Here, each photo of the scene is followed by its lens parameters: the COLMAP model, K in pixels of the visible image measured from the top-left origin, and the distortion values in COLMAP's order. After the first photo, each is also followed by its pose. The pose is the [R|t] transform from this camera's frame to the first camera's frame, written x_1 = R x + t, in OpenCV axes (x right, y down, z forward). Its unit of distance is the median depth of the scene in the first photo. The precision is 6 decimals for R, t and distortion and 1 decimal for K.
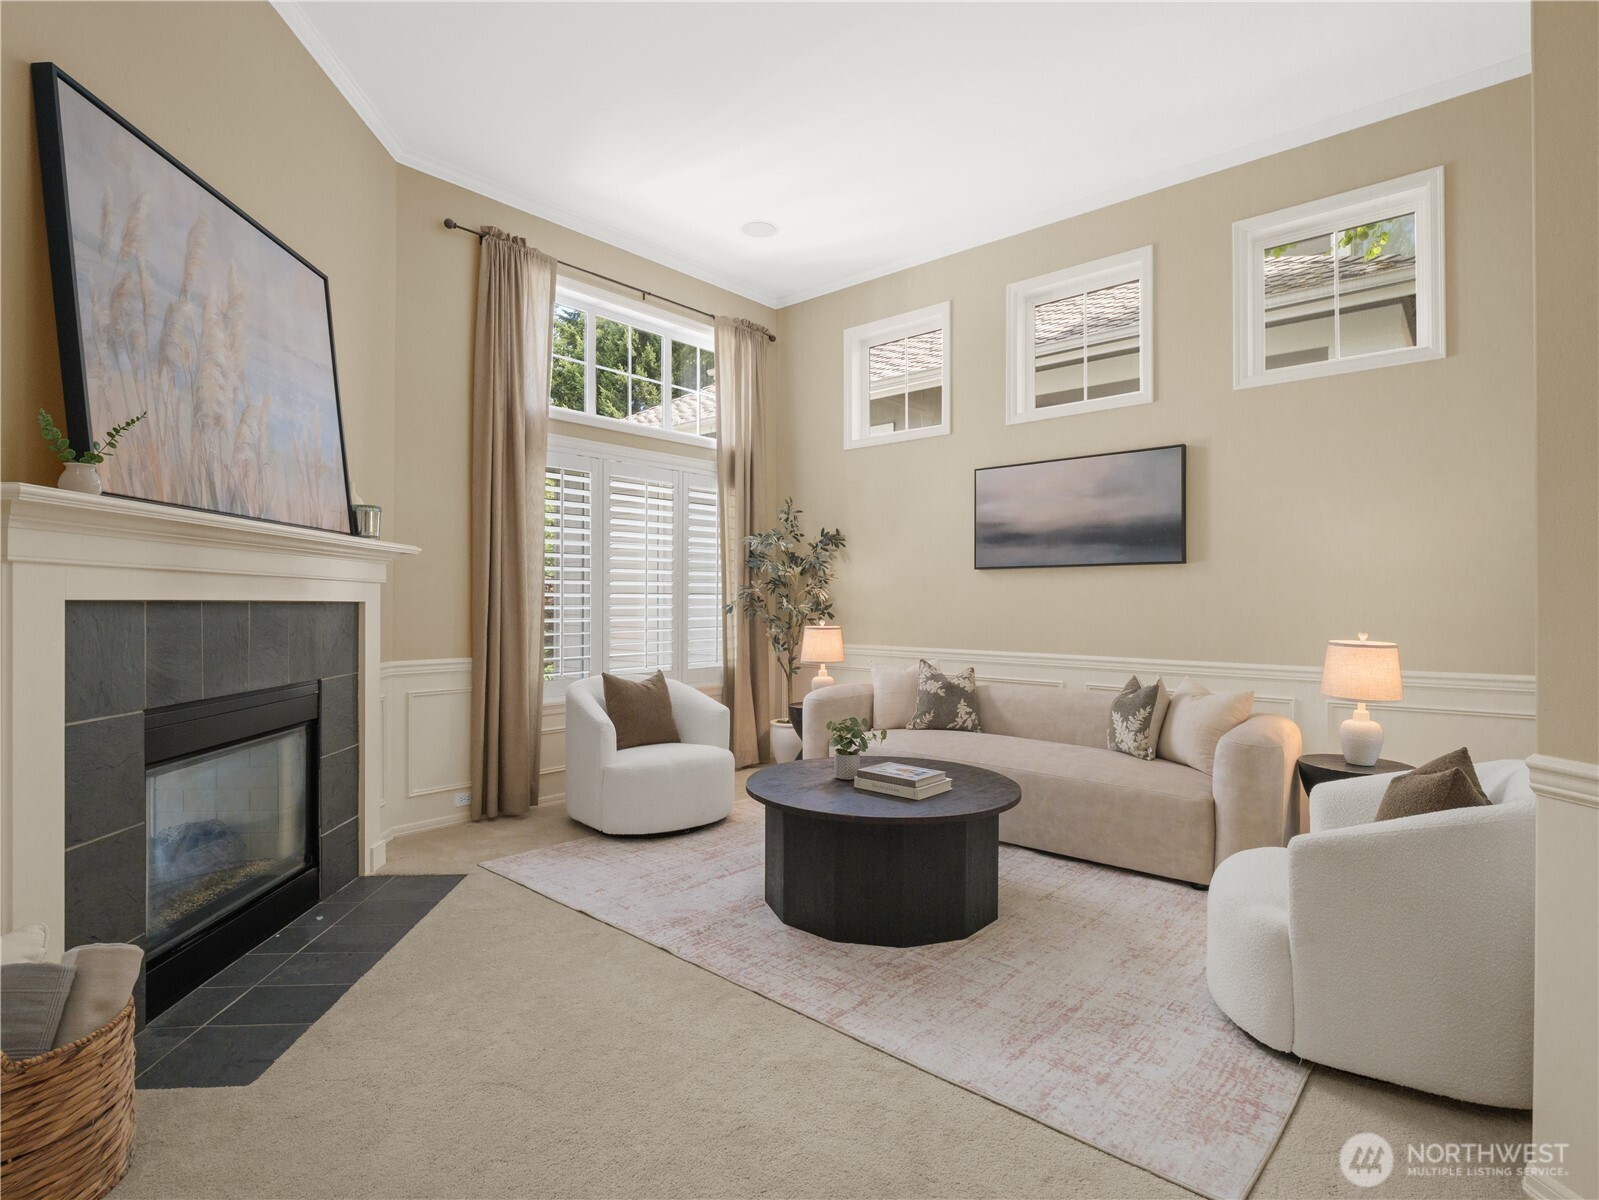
lens RADIAL K [[816.3, 0, 797.4], [0, 816.3, 598.6], [0, 0, 1]] dist [0.003174, 0.000127]
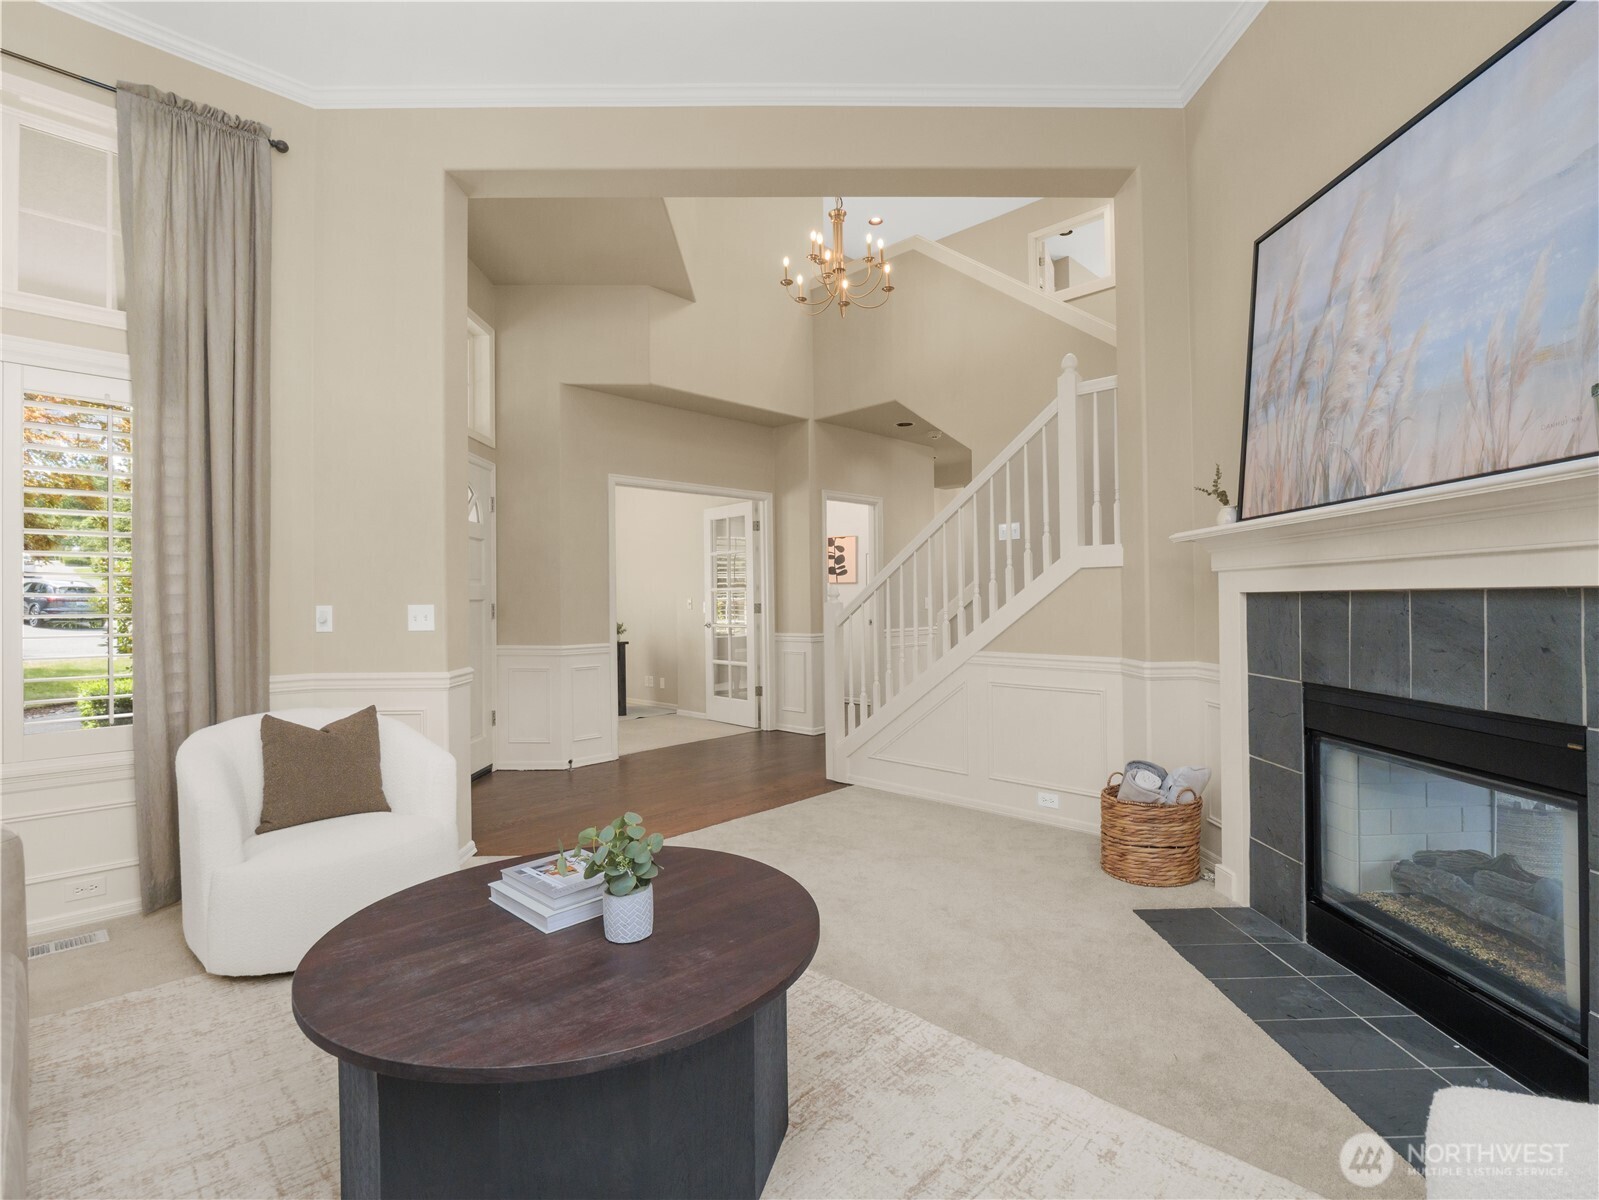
lens RADIAL K [[778.6, 0, 801.6], [0, 778.6, 600.1], [0, 0, 1]] dist [-0.000205, -0.000260]
pose [[-0.998683, 0.011455, 0.050015, -0.102465], [0.011187, 0.999922, -0.005635, 0.011800], [-0.050076, -0.005068, -0.998733, 1.961093]]
